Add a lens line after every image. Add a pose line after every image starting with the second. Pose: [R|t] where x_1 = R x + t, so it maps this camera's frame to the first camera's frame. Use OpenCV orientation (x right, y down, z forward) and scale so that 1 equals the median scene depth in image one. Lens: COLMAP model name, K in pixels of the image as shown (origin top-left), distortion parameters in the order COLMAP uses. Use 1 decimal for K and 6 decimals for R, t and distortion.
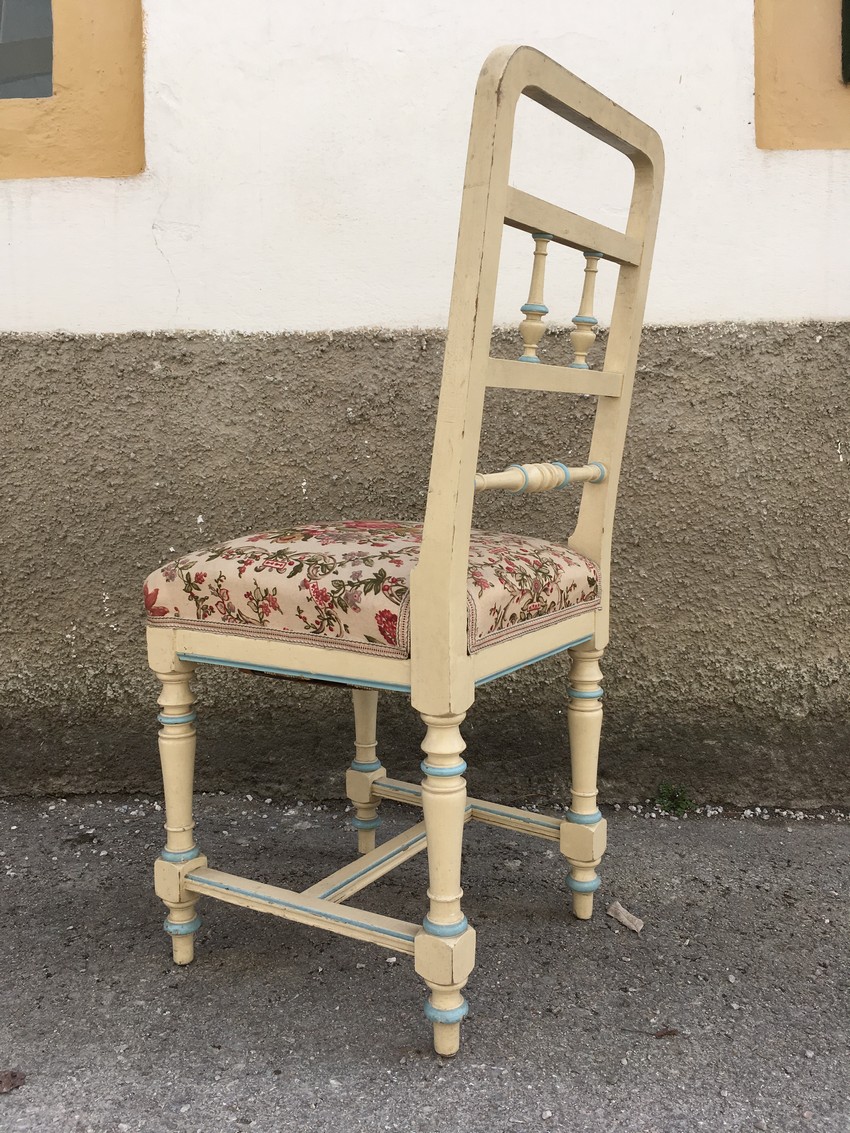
lens RADIAL K [[975.1, 0, 429.0], [0, 975.1, 566.3], [0, 0, 1]] dist [0.087375, -0.136672]
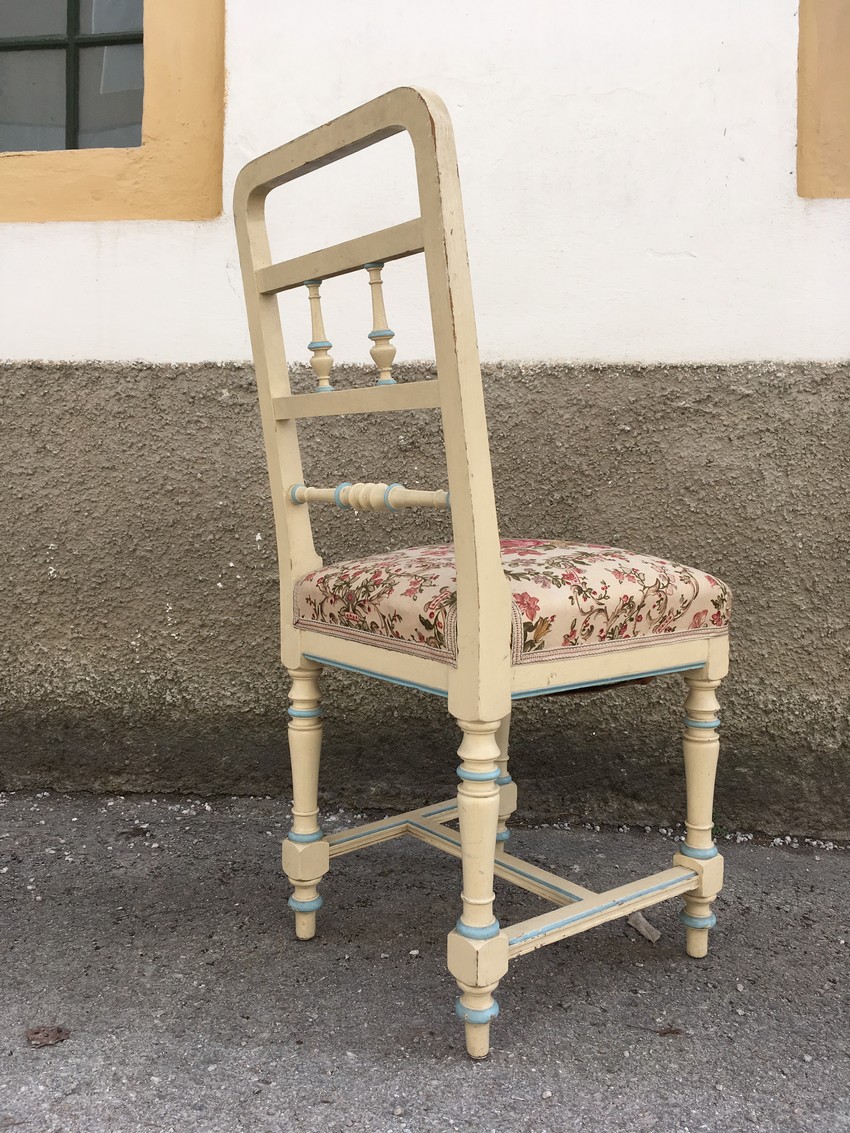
lens RADIAL K [[975.1, 0, 431.2], [0, 975.1, 565.0], [0, 0, 1]] dist [0.087375, -0.136672]
pose [[0.997245, 0.030951, -0.067409, 0.027022], [-0.033646, 0.998664, -0.039208, 0.018321], [0.066106, 0.041368, 0.996955, -0.048289]]
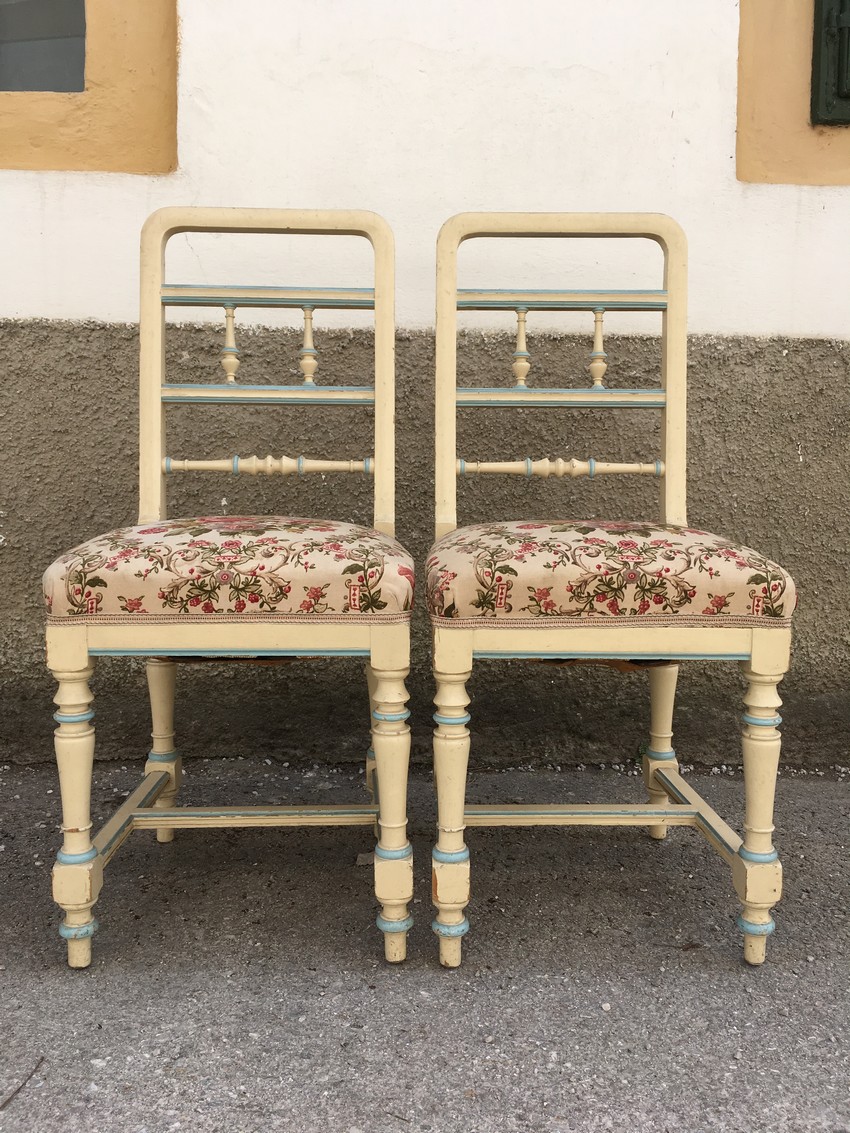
lens RADIAL K [[975.1, 0, 432.4], [0, 975.1, 563.4], [0, 0, 1]] dist [0.087375, -0.136672]
pose [[0.993983, 0.011747, 0.108904, -0.126549], [-0.013805, 0.999740, 0.018158, -0.003518], [-0.108662, -0.019552, 0.993886, -0.085347]]
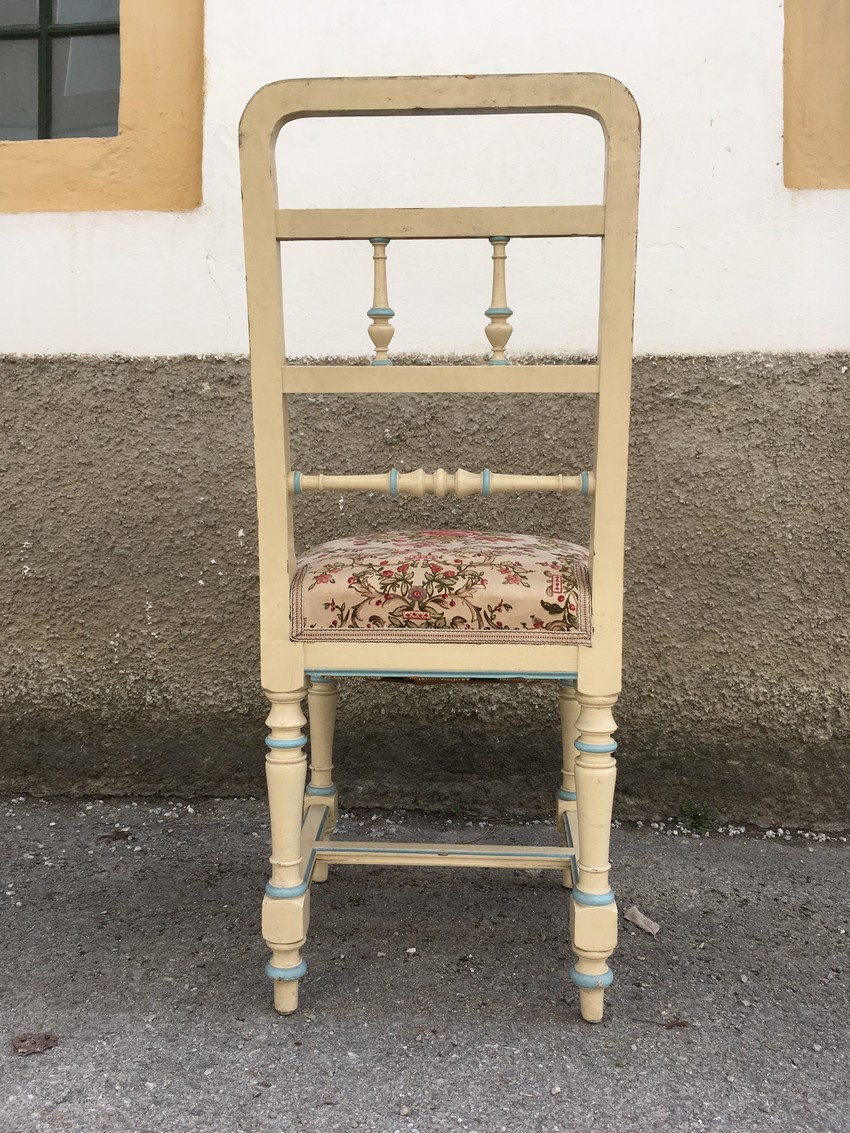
lens RADIAL K [[975.1, 0, 432.9], [0, 975.1, 570.5], [0, 0, 1]] dist [0.087375, -0.136672]
pose [[0.999099, 0.022372, -0.036069, 0.008787], [-0.023941, 0.998759, -0.043670, 0.033277], [0.035047, 0.044494, 0.998395, -0.032156]]
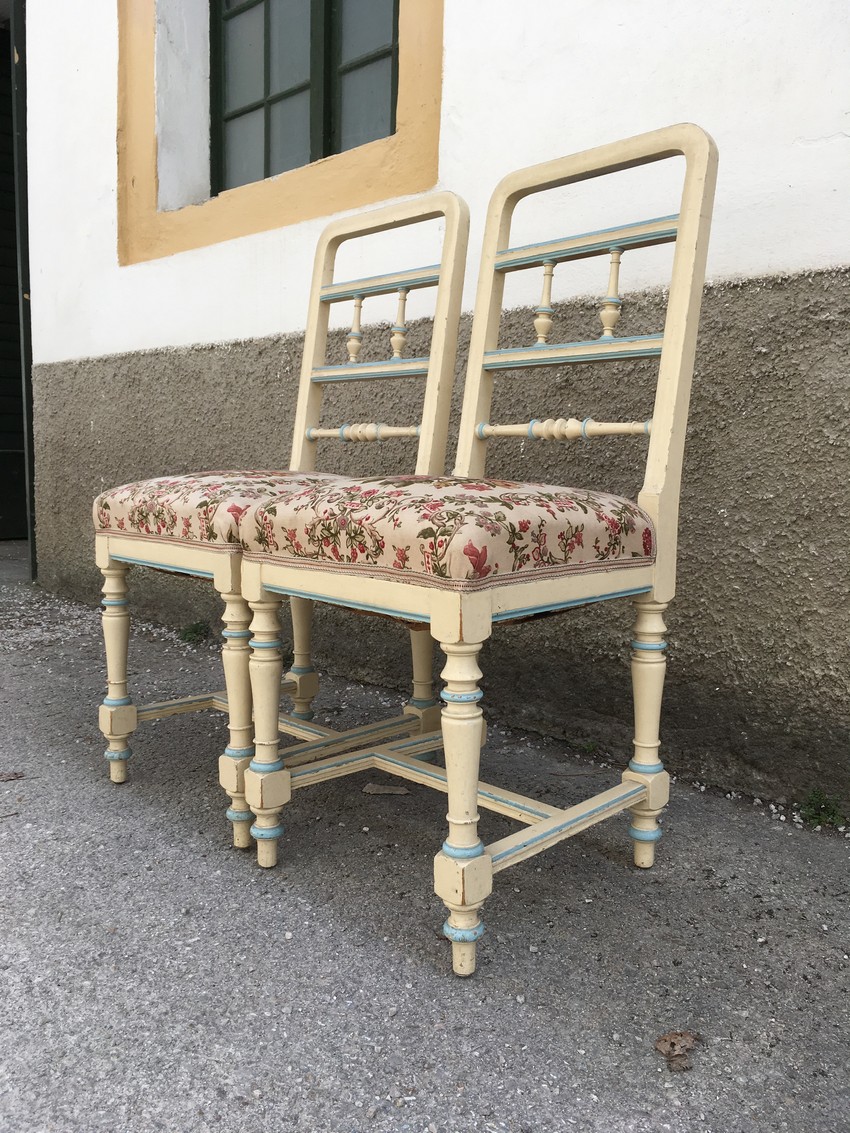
lens RADIAL K [[975.1, 0, 429.0], [0, 975.1, 565.9], [0, 0, 1]] dist [0.087375, -0.136672]
pose [[0.734742, 0.099882, -0.670953, 0.565726], [-0.087278, 0.994799, 0.052516, 0.004791], [0.672709, 0.019974, 0.739638, 0.108671]]
